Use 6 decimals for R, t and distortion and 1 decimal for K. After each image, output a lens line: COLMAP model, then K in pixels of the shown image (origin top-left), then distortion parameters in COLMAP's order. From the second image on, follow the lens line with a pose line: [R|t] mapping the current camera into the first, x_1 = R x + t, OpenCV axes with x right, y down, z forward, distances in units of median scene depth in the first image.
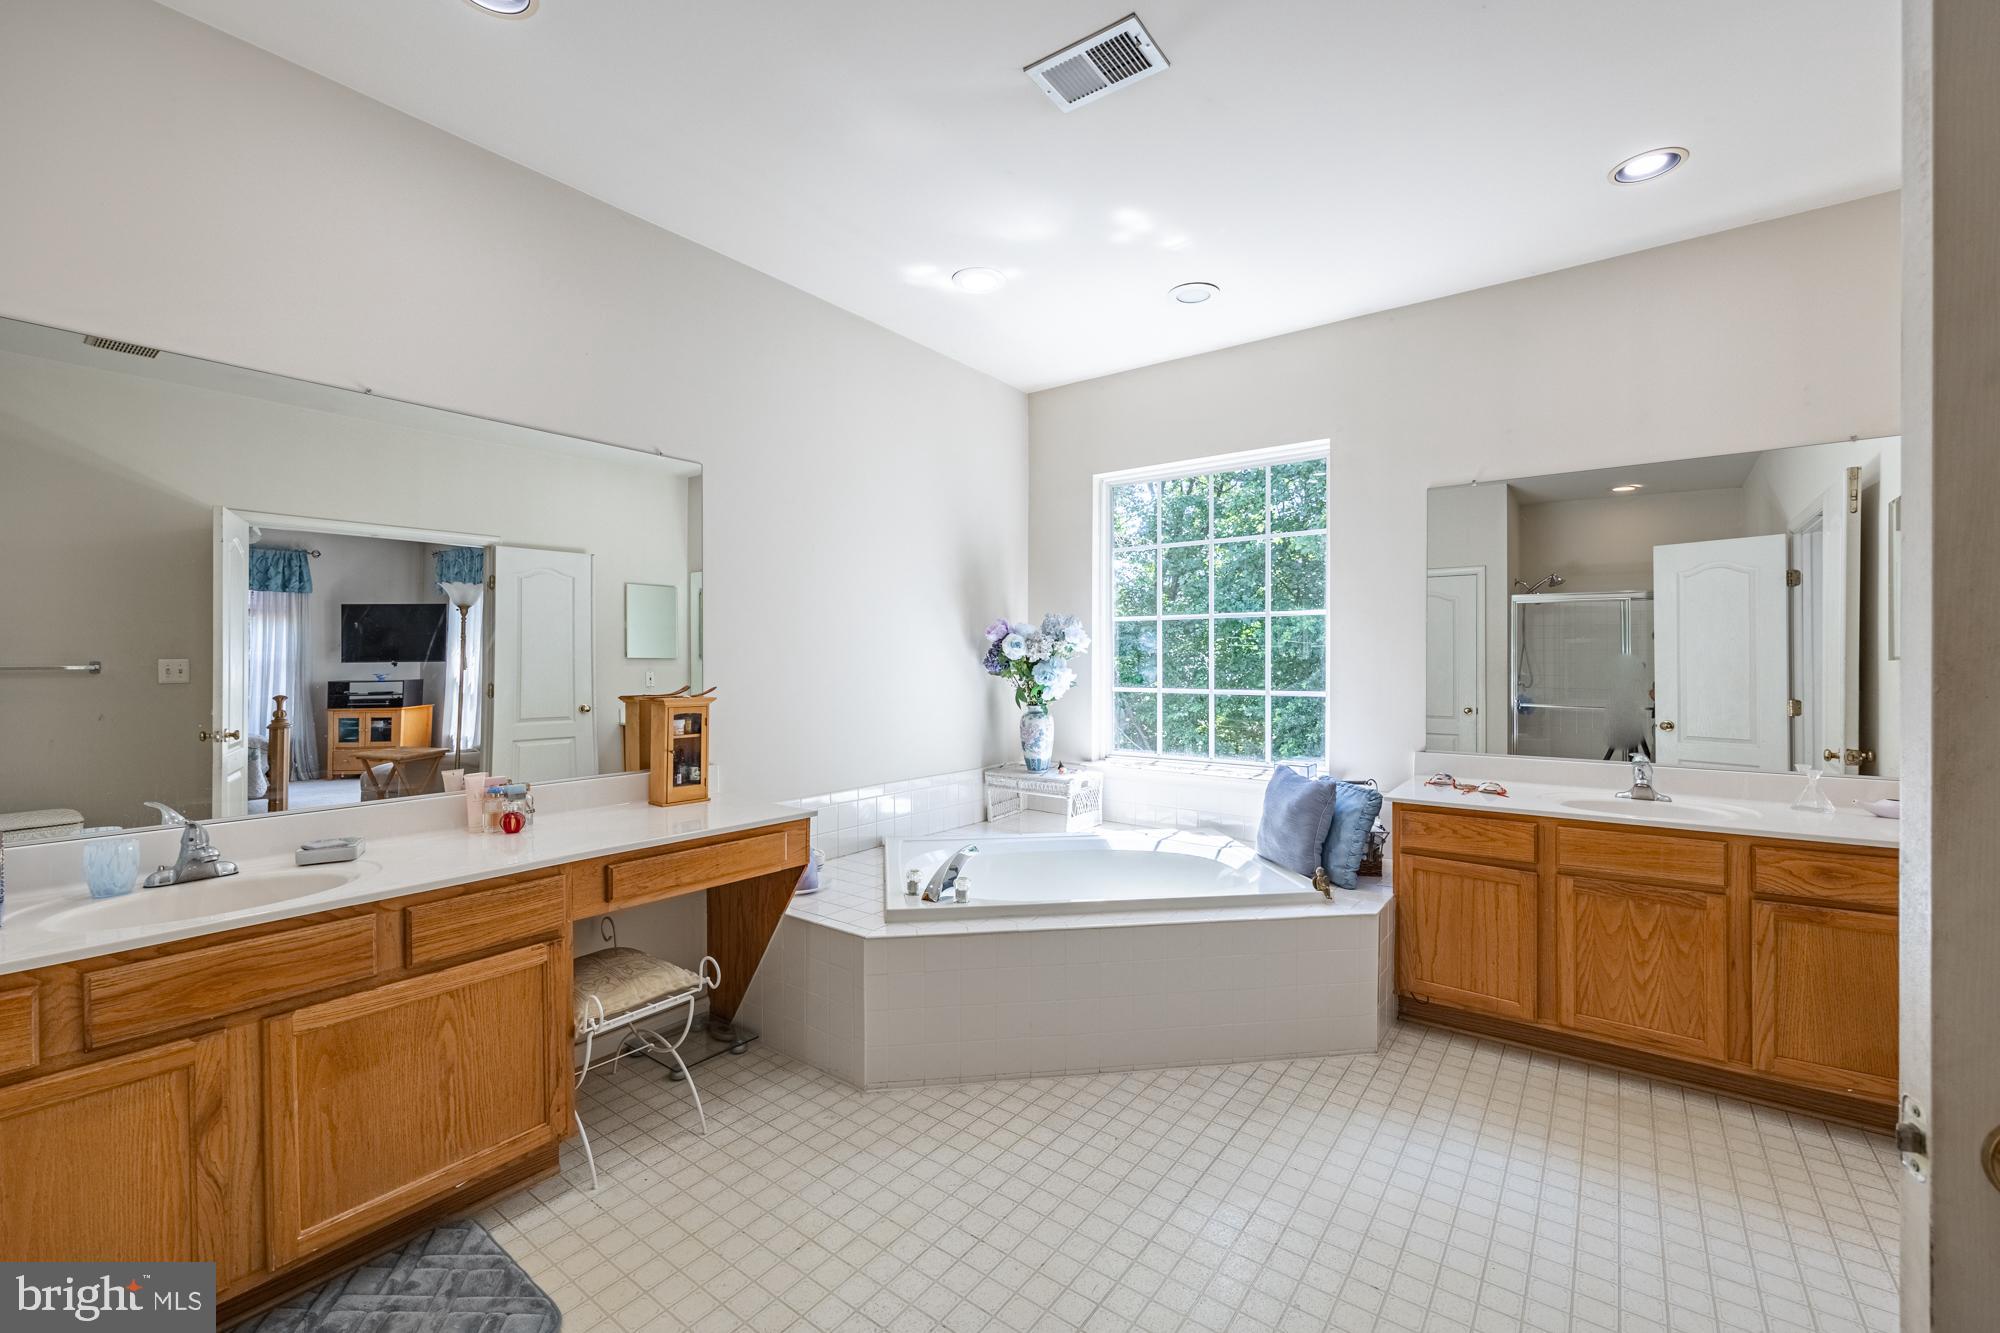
lens RADIAL K [[805.0, 0, 999.1], [0, 805.0, 655.9], [0, 0, 1]] dist [-0.001000, -0.000728]
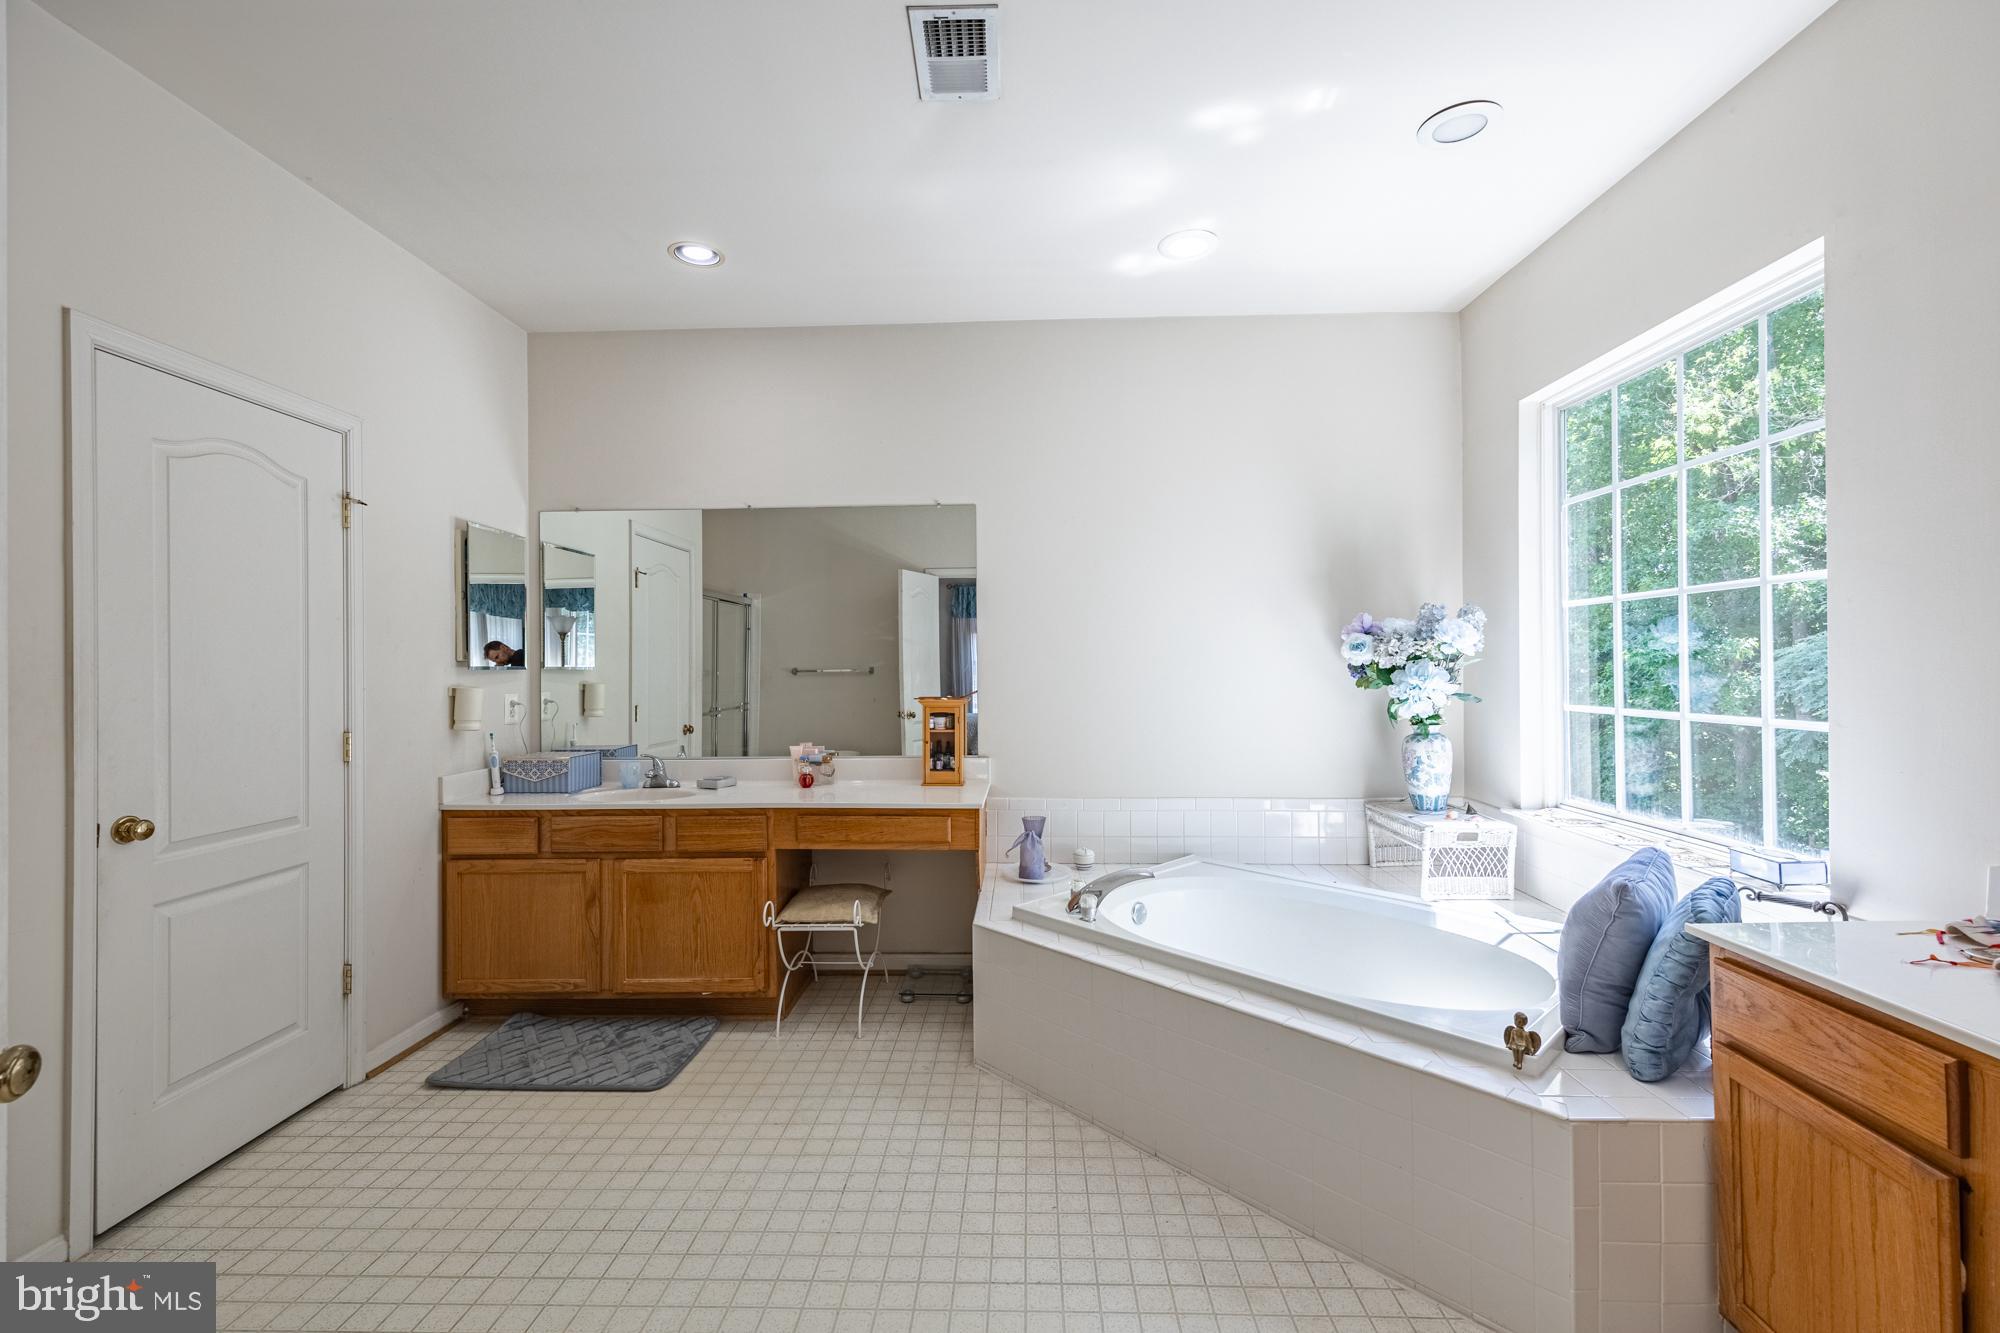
lens RADIAL K [[826.1, 0, 1000.1], [0, 826.1, 656.5], [0, 0, 1]] dist [0.000317, -0.000039]
pose [[0.584694, -0.015390, -0.811108, 0.749875], [0.012168, 0.999874, -0.010201, 0.000099], [0.811163, -0.003905, 0.584807, 0.365924]]
